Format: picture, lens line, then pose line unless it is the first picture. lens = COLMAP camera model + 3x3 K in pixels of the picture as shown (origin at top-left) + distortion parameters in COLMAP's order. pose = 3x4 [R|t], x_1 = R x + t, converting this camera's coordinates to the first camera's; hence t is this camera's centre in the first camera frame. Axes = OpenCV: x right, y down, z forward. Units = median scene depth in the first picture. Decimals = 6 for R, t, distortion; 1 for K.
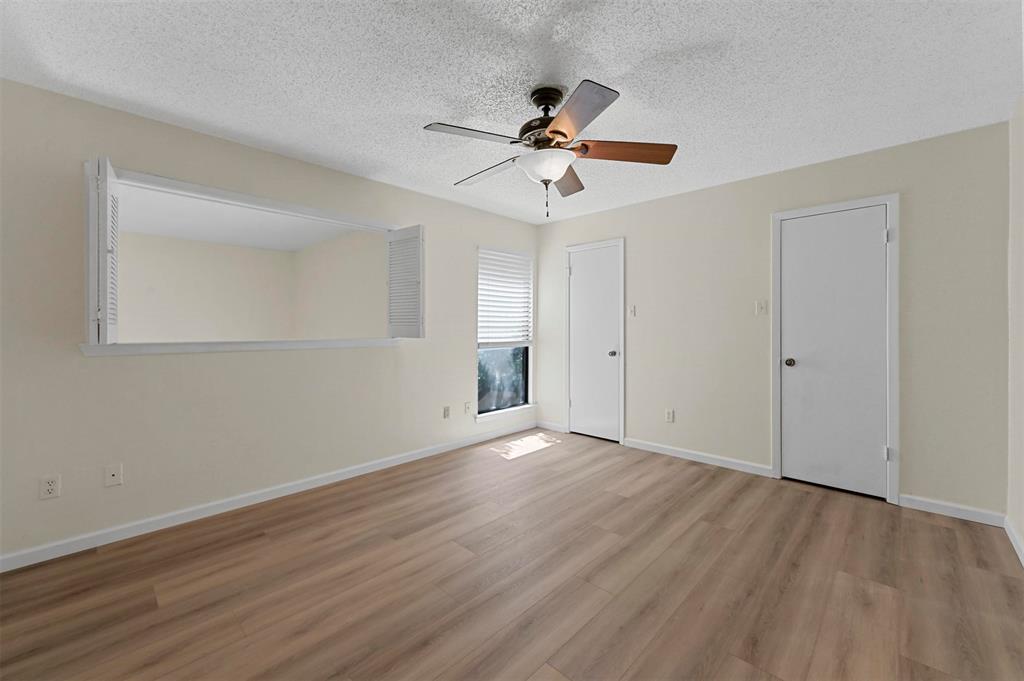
lens RADIAL K [[412.2, 0, 505.8], [0, 412.2, 331.4], [0, 0, 1]] dist [0.002728, -0.000305]
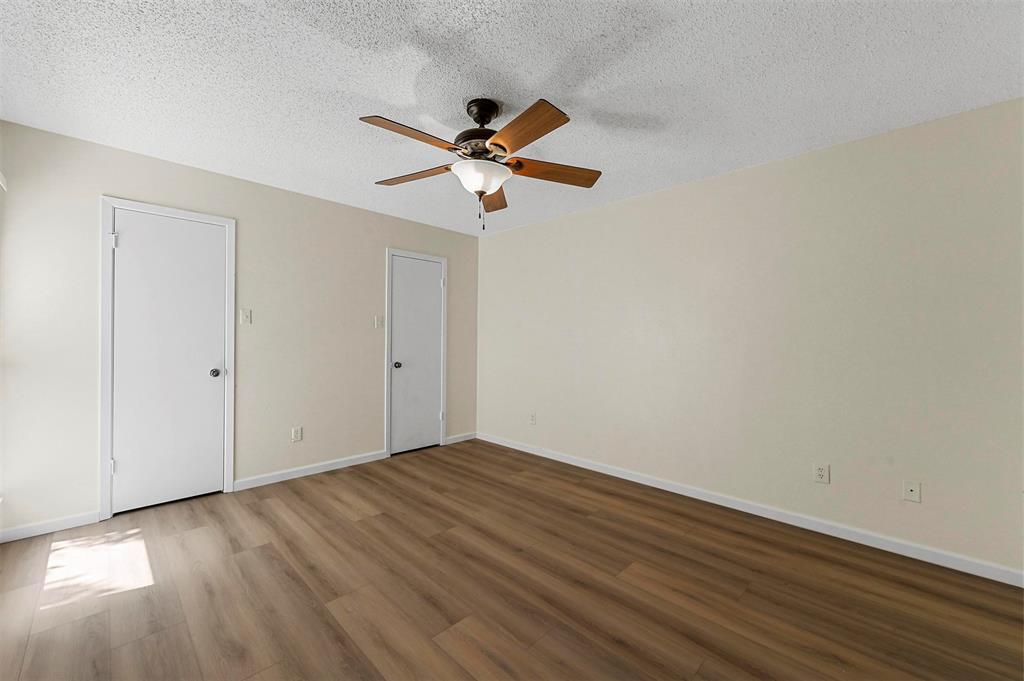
lens RADIAL K [[412.2, 0, 510.0], [0, 412.2, 339.9], [0, 0, 1]] dist [0.002728, -0.000305]
pose [[0.011746, -0.004862, 0.999919, -0.661361], [0.003572, 0.999982, 0.004820, -0.009160], [-0.999925, 0.003515, 0.011763, 0.672877]]
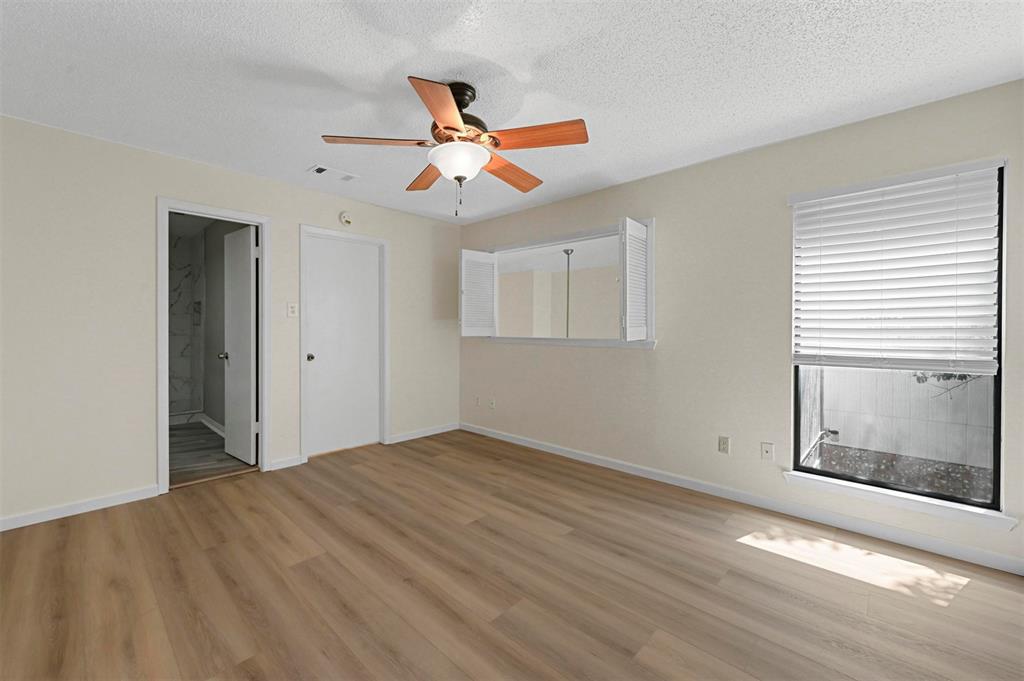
lens RADIAL K [[412.2, 0, 505.2], [0, 412.2, 334.4], [0, 0, 1]] dist [0.002728, -0.000305]
pose [[0.008132, 0.012765, -0.999885, 0.793693], [-0.014559, 0.999814, 0.012645, -0.005961], [0.999861, 0.014455, 0.008317, 0.812498]]
